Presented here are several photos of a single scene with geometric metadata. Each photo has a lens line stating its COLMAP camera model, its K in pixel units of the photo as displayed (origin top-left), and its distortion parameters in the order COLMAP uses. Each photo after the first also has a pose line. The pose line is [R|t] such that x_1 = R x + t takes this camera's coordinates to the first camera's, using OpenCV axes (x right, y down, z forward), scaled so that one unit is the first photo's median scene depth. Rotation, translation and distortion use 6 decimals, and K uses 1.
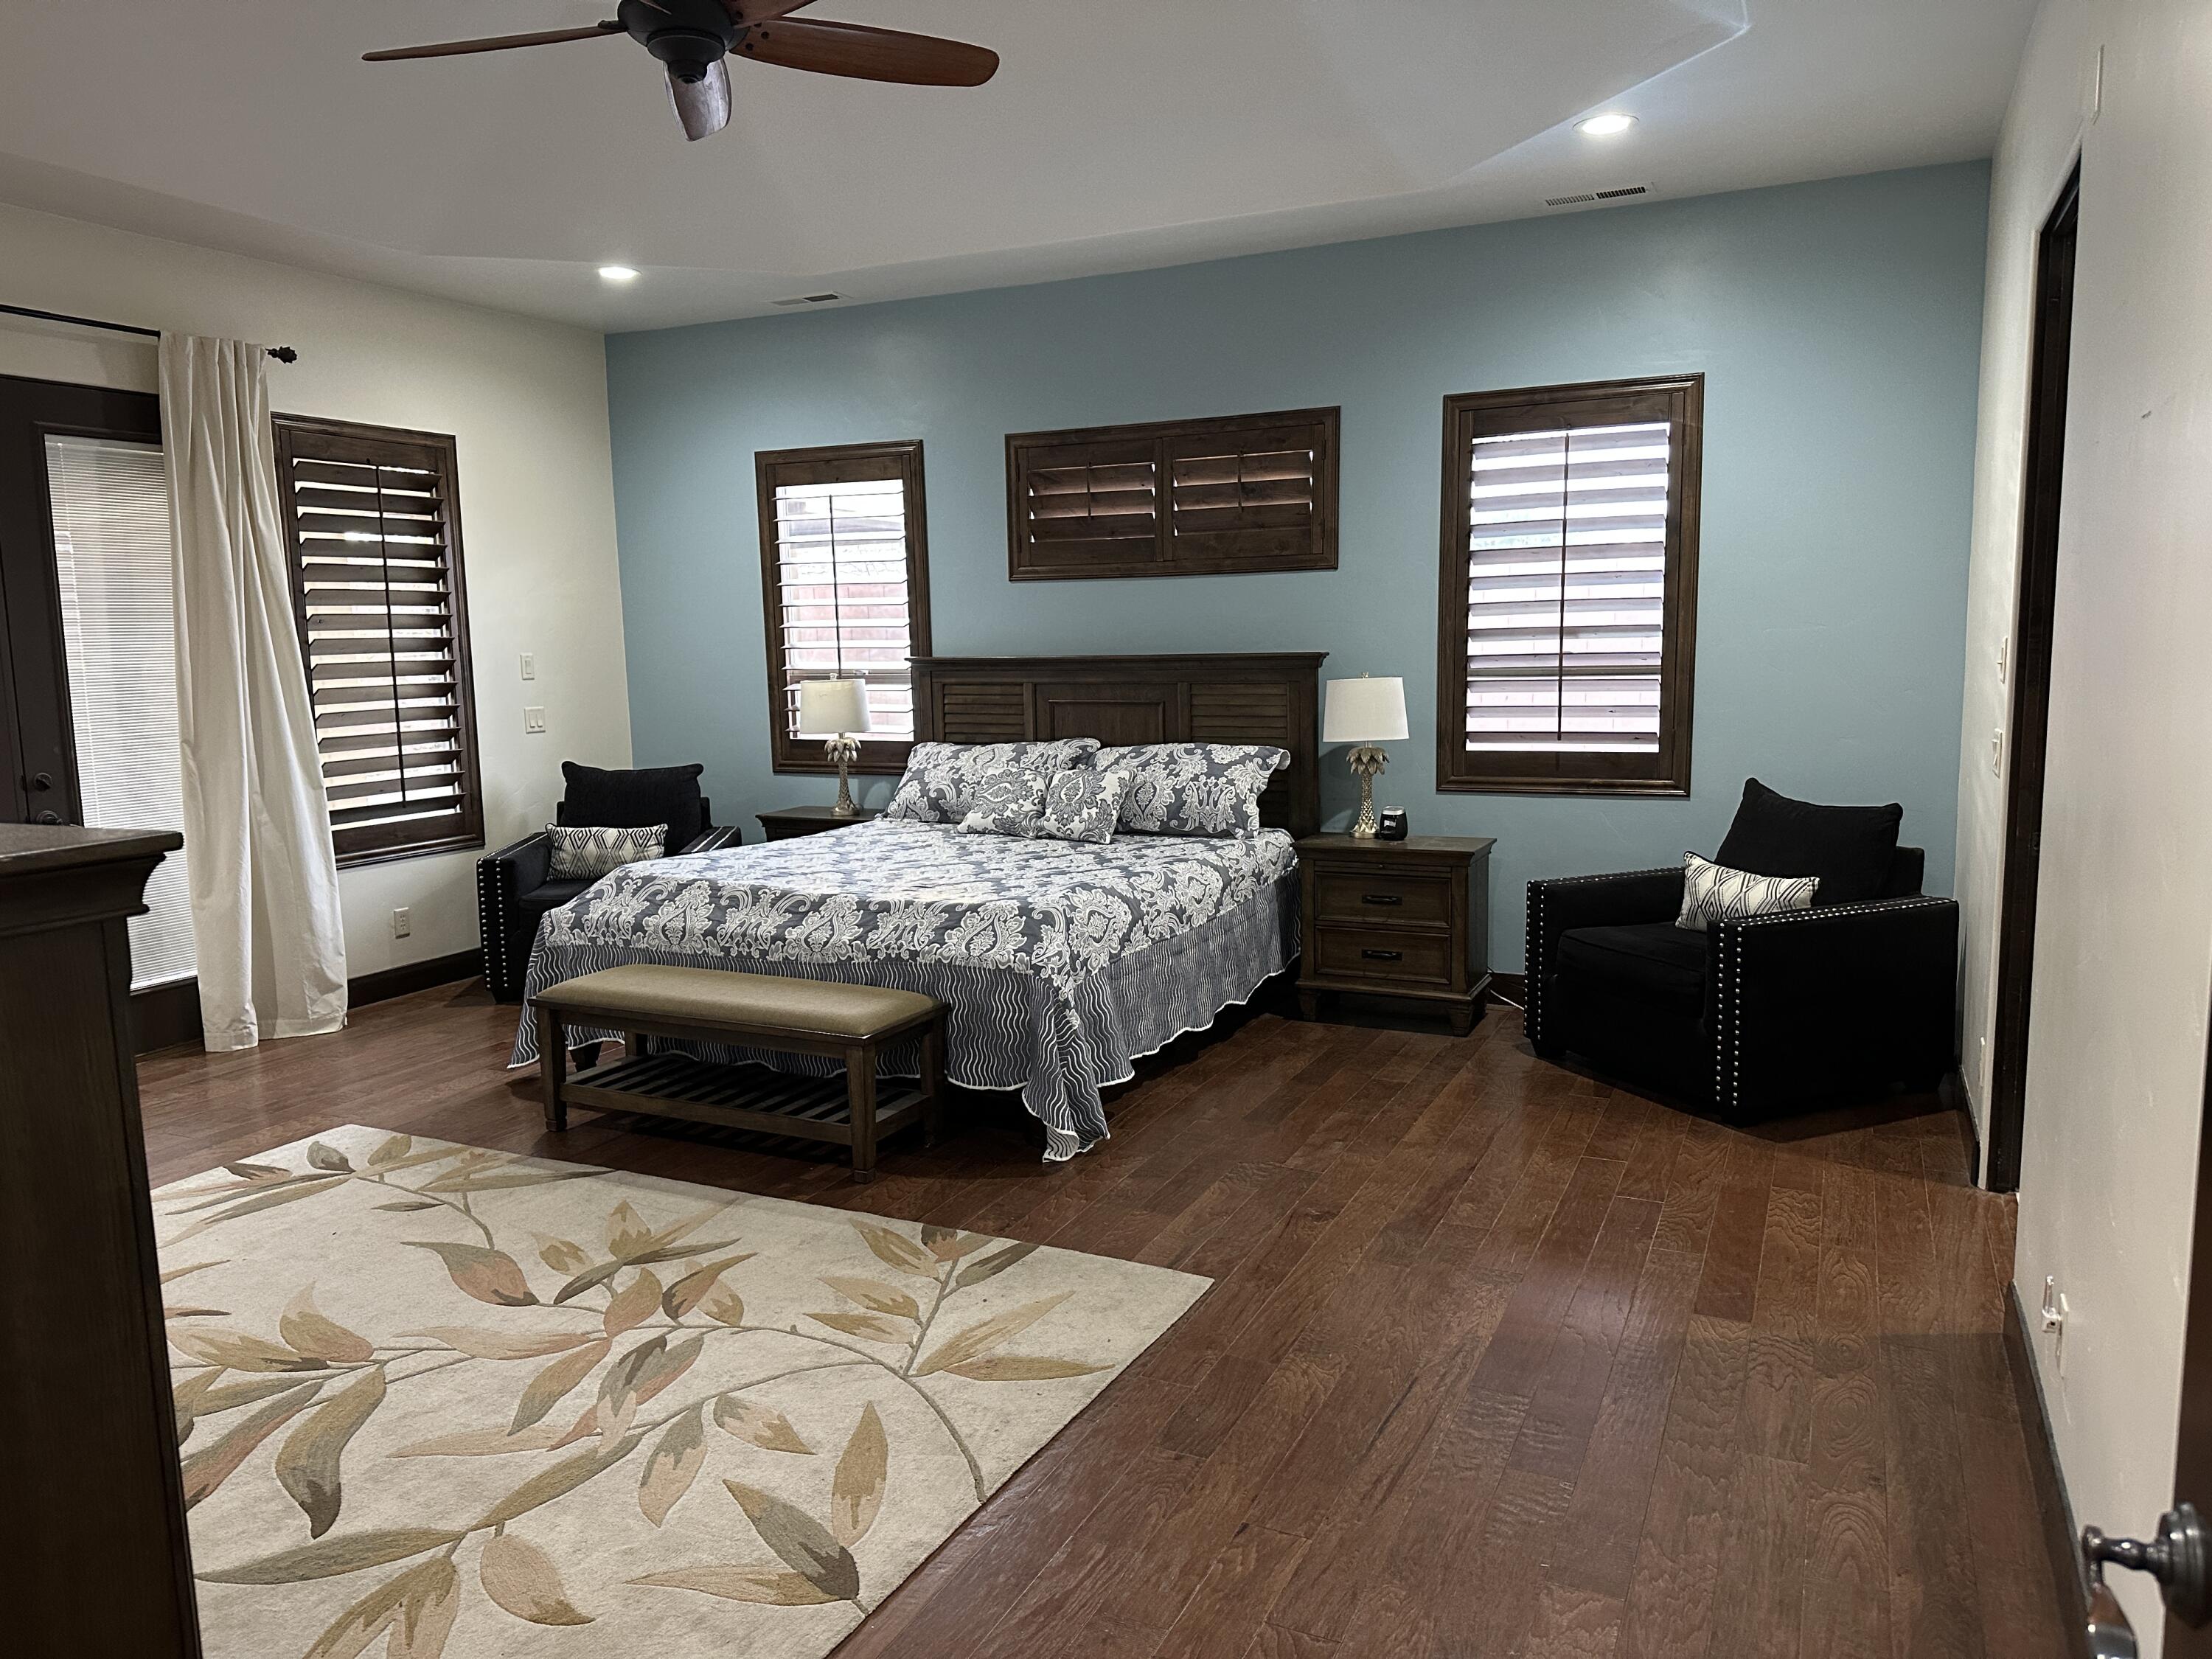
lens RADIAL K [[1529.3, 0, 1079.9], [0, 1529.3, 821.6], [0, 0, 1]] dist [0.111580, -0.147776]
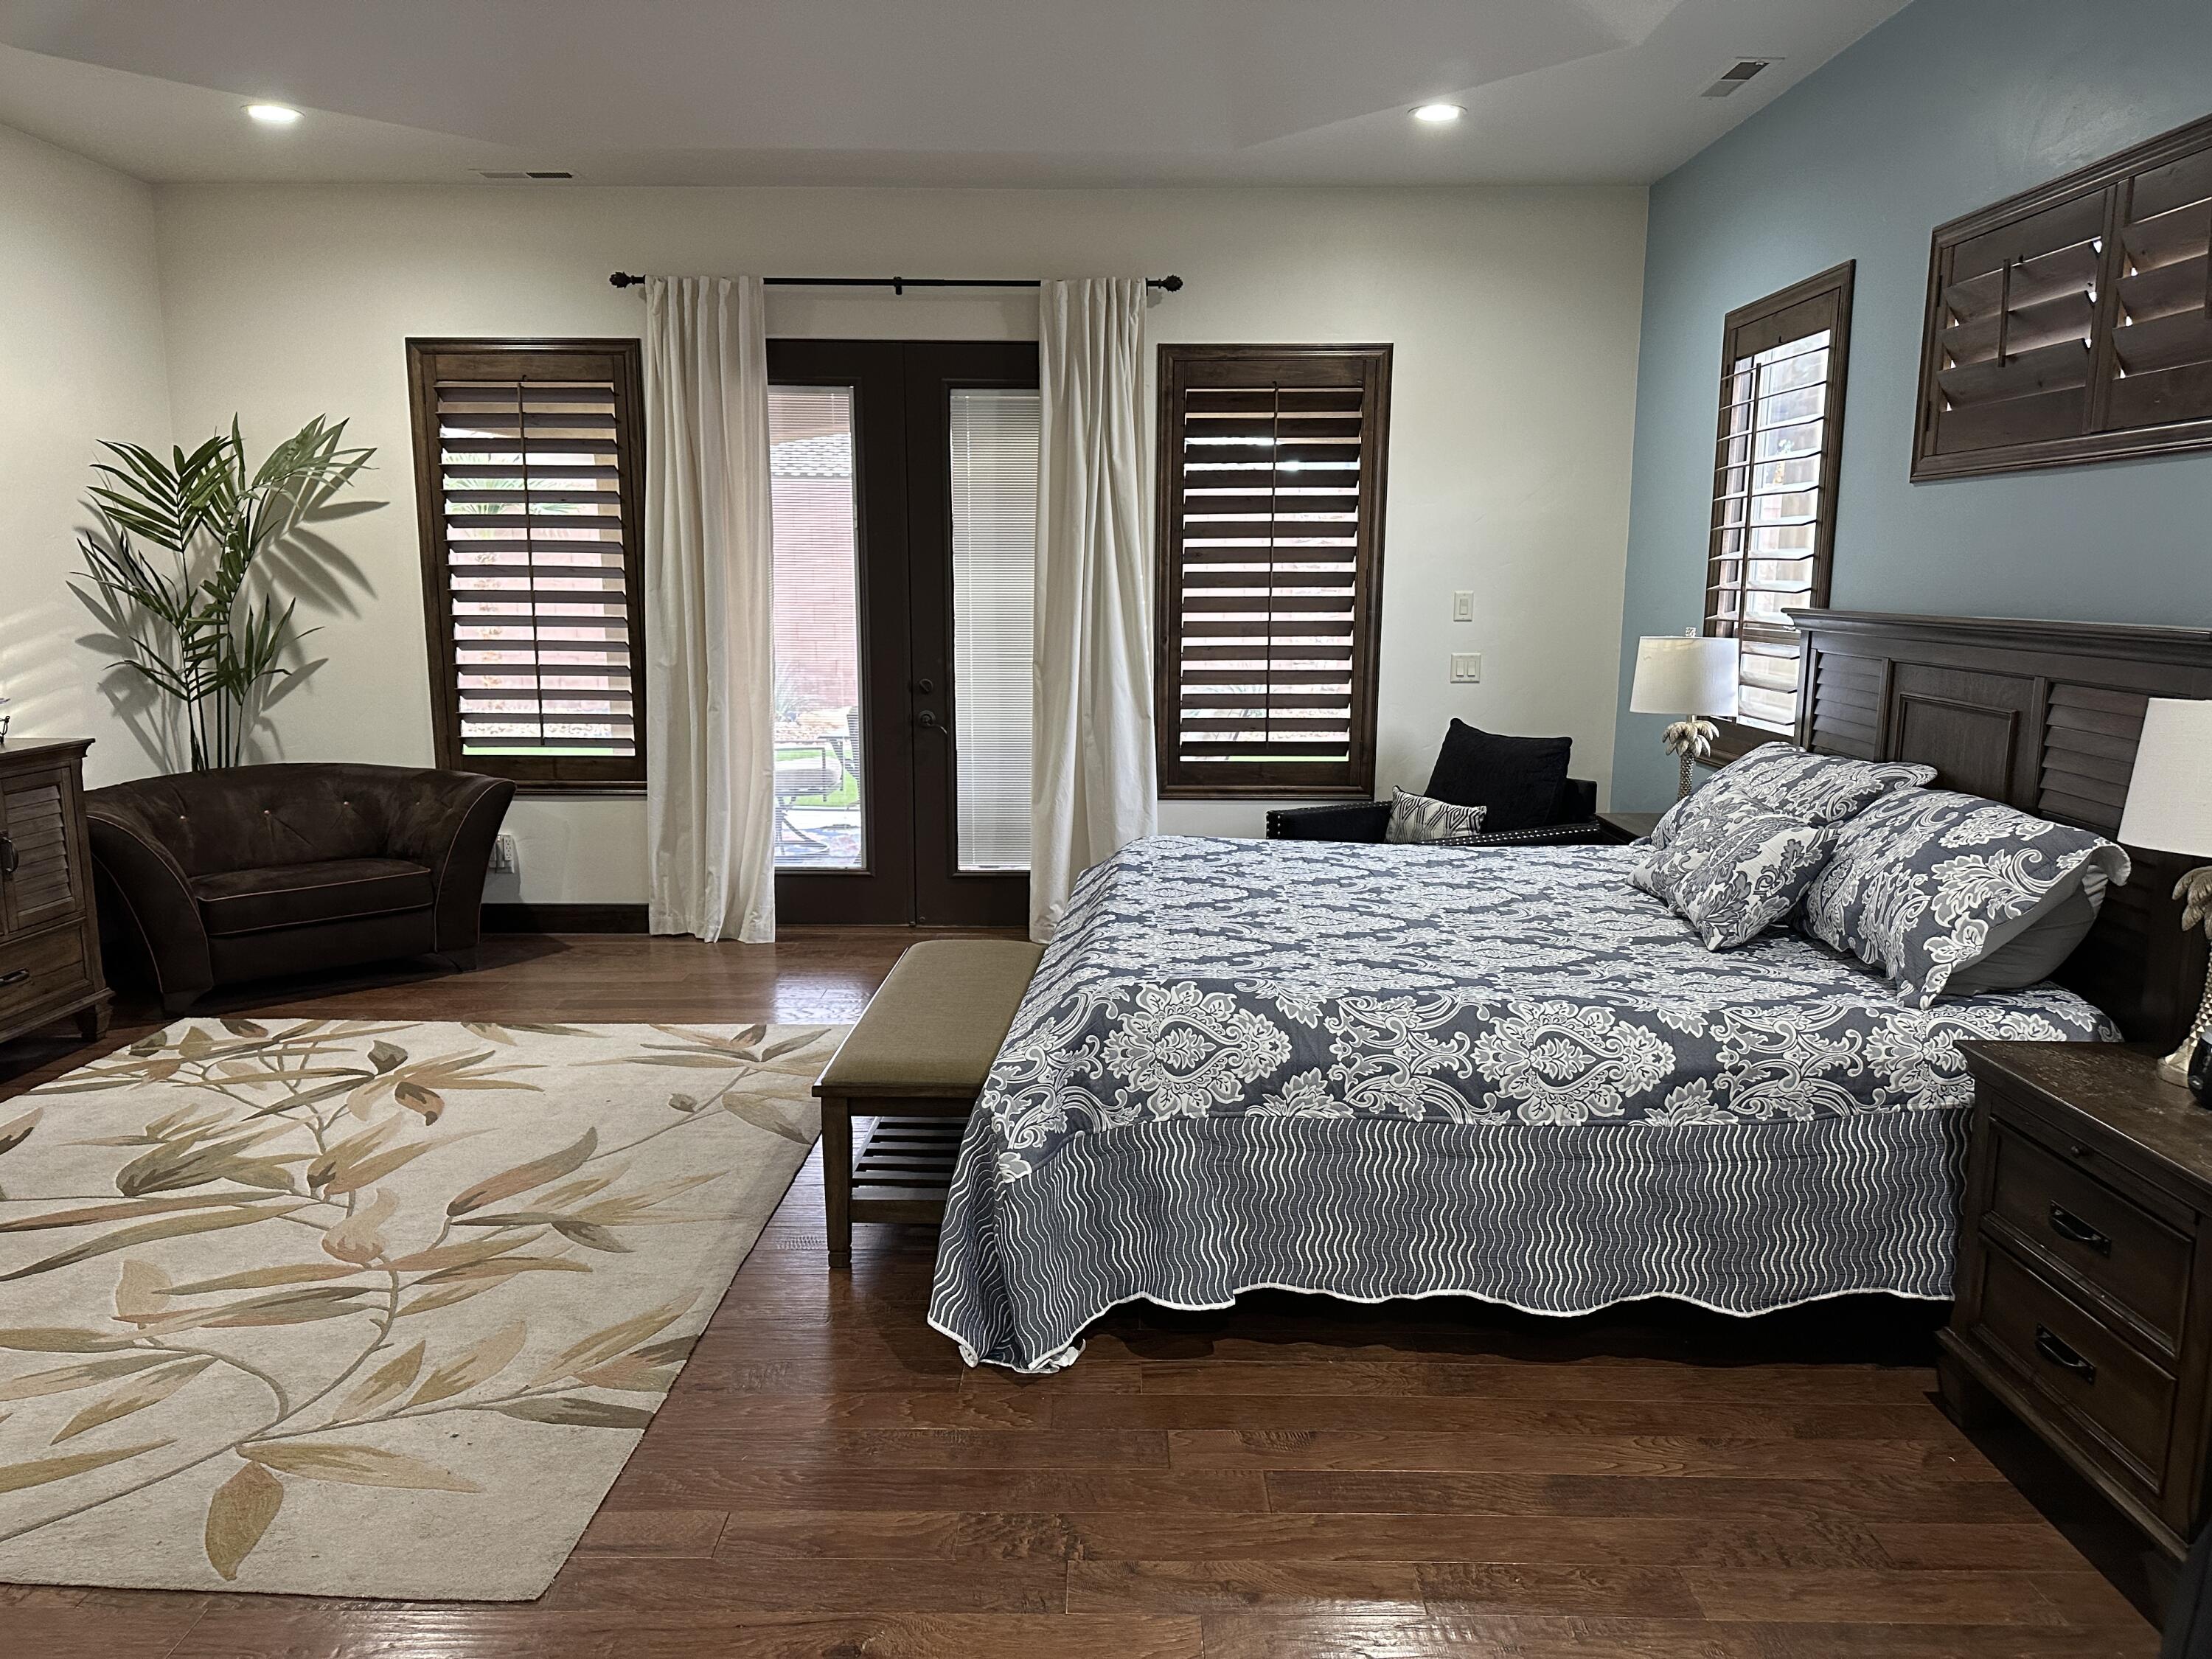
lens RADIAL K [[1529.3, 0, 1079.9], [0, 1529.3, 821.6], [0, 0, 1]] dist [0.111580, -0.147776]
pose [[0.433040, 0.163044, -0.886506, 0.508783], [-0.122349, 0.985034, 0.121400, -0.089598], [0.893033, 0.055892, 0.446508, 0.649382]]
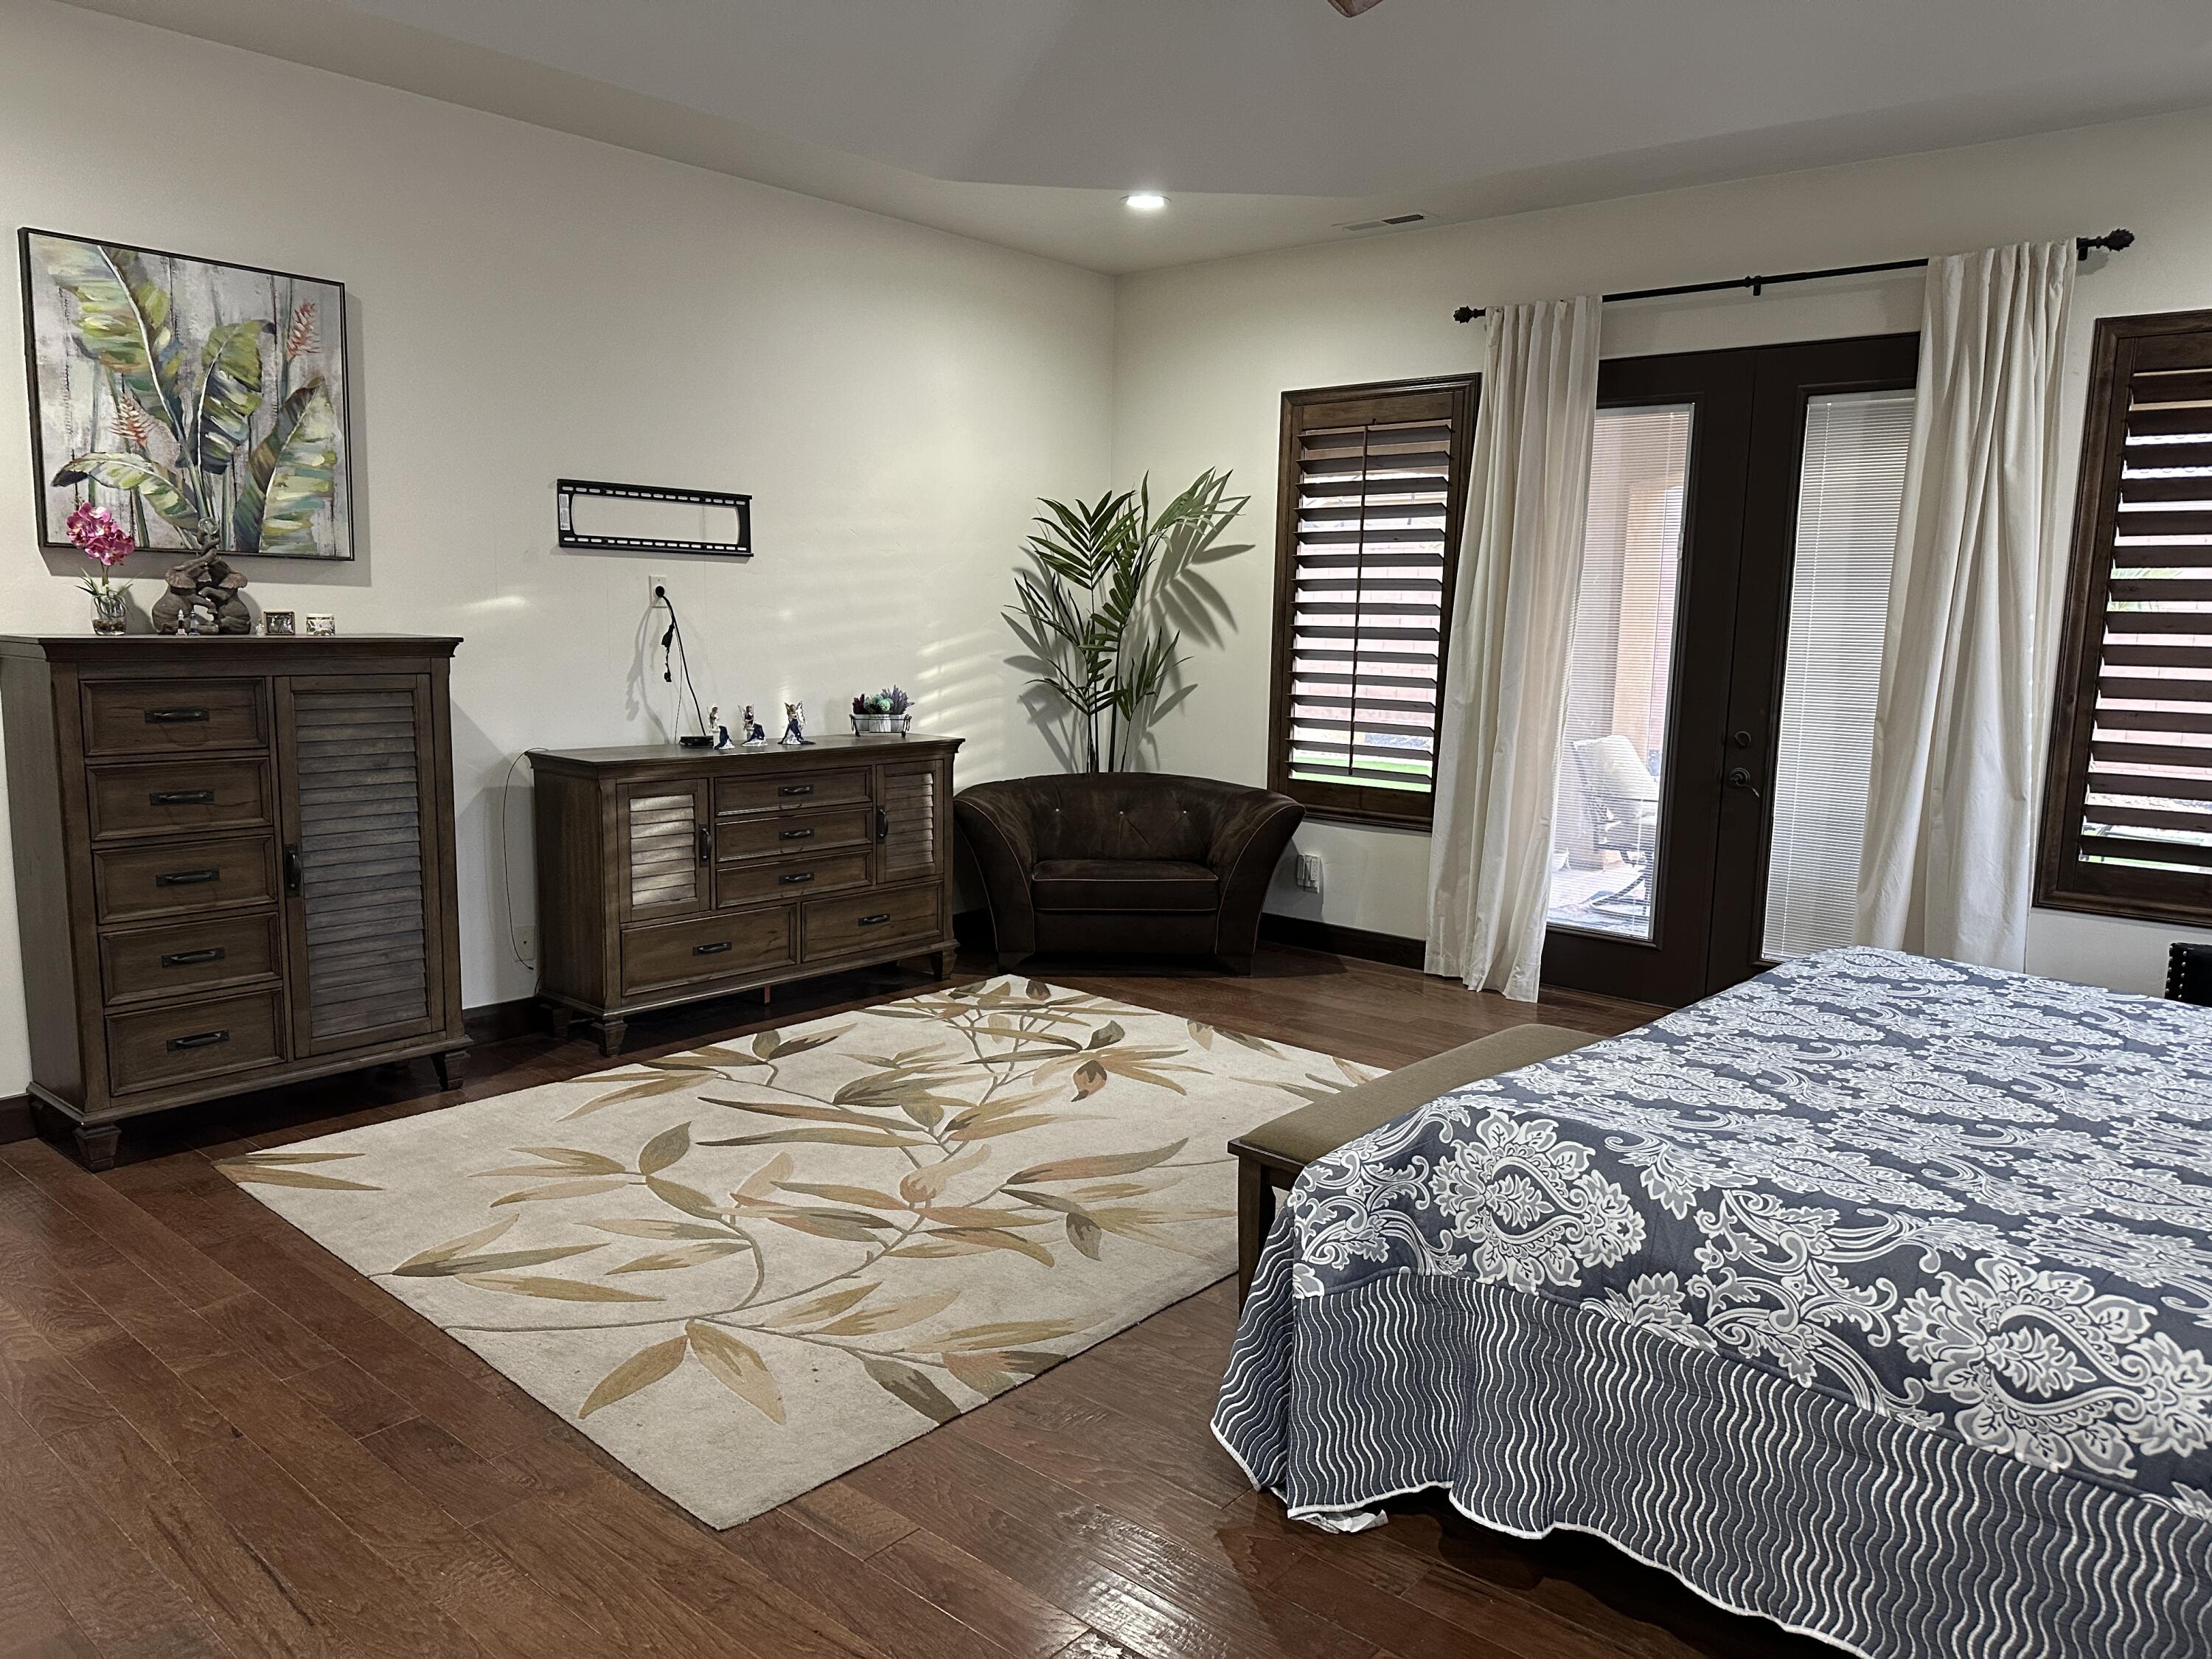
lens RADIAL K [[1512.4, 0, 1118.1], [0, 1512.4, 838.4], [0, 0, 1]] dist [0.113188, -0.173169]
pose [[-0.236411, 0.163390, -0.957817, 0.478255], [-0.133257, 0.970994, 0.198528, -0.122544], [0.962472, 0.174570, -0.207781, 0.917274]]
